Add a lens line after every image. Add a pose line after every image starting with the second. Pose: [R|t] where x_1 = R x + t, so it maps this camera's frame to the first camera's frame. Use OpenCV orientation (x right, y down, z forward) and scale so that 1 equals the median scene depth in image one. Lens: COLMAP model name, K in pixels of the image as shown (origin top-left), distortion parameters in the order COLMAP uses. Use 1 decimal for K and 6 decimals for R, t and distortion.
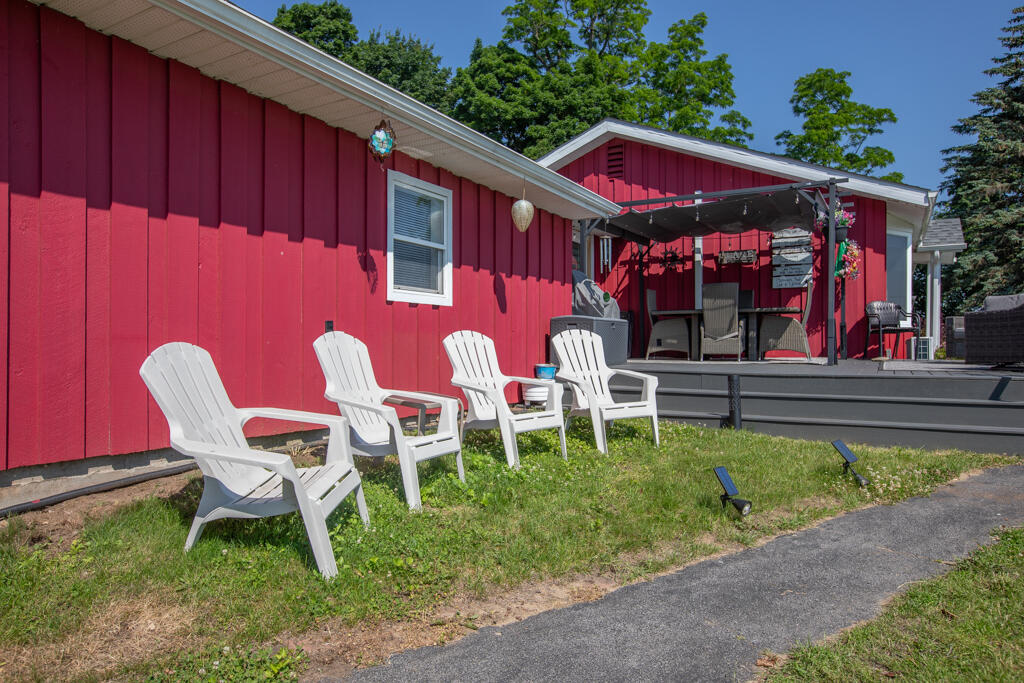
lens RADIAL K [[669.3, 0, 516.2], [0, 669.3, 325.8], [0, 0, 1]] dist [-0.028334, 0.052335]
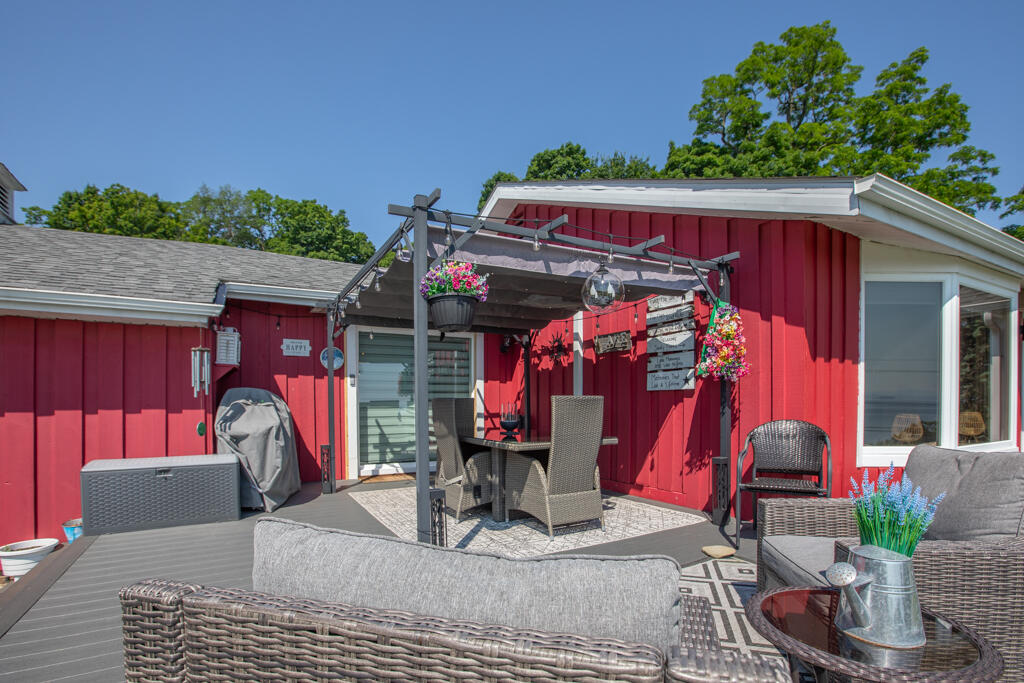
lens RADIAL K [[497.1, 0, 506.0], [0, 497.1, 396.8], [0, 0, 1]] dist [-0.042471, 0.015034]
pose [[0.854563, -0.008685, -0.519275, 0.150586], [0.019260, 0.999702, 0.014975, -0.017653], [0.518990, -0.022798, 0.854476, 0.155336]]
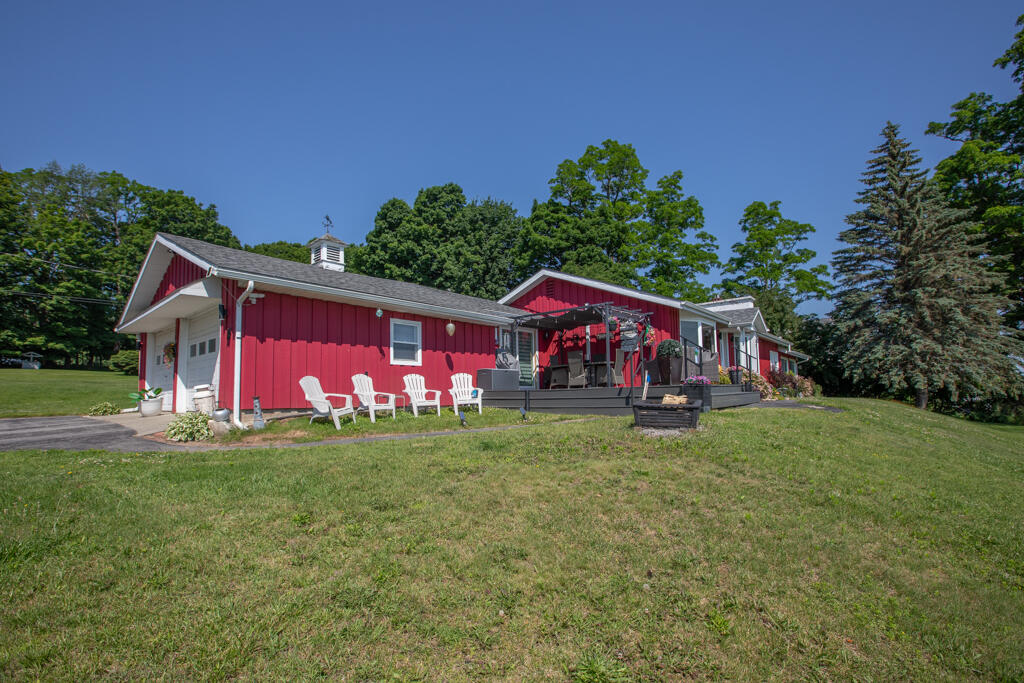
lens RADIAL K [[481.5, 0, 512.0], [0, 481.5, 341.5], [0, 0, 1]] dist [-0.037515, 0.000846]
pose [[0.982636, -0.040349, -0.181103, 0.095905], [0.025123, 0.996013, -0.085594, 0.007475], [0.183835, 0.079558, 0.979732, -0.126994]]
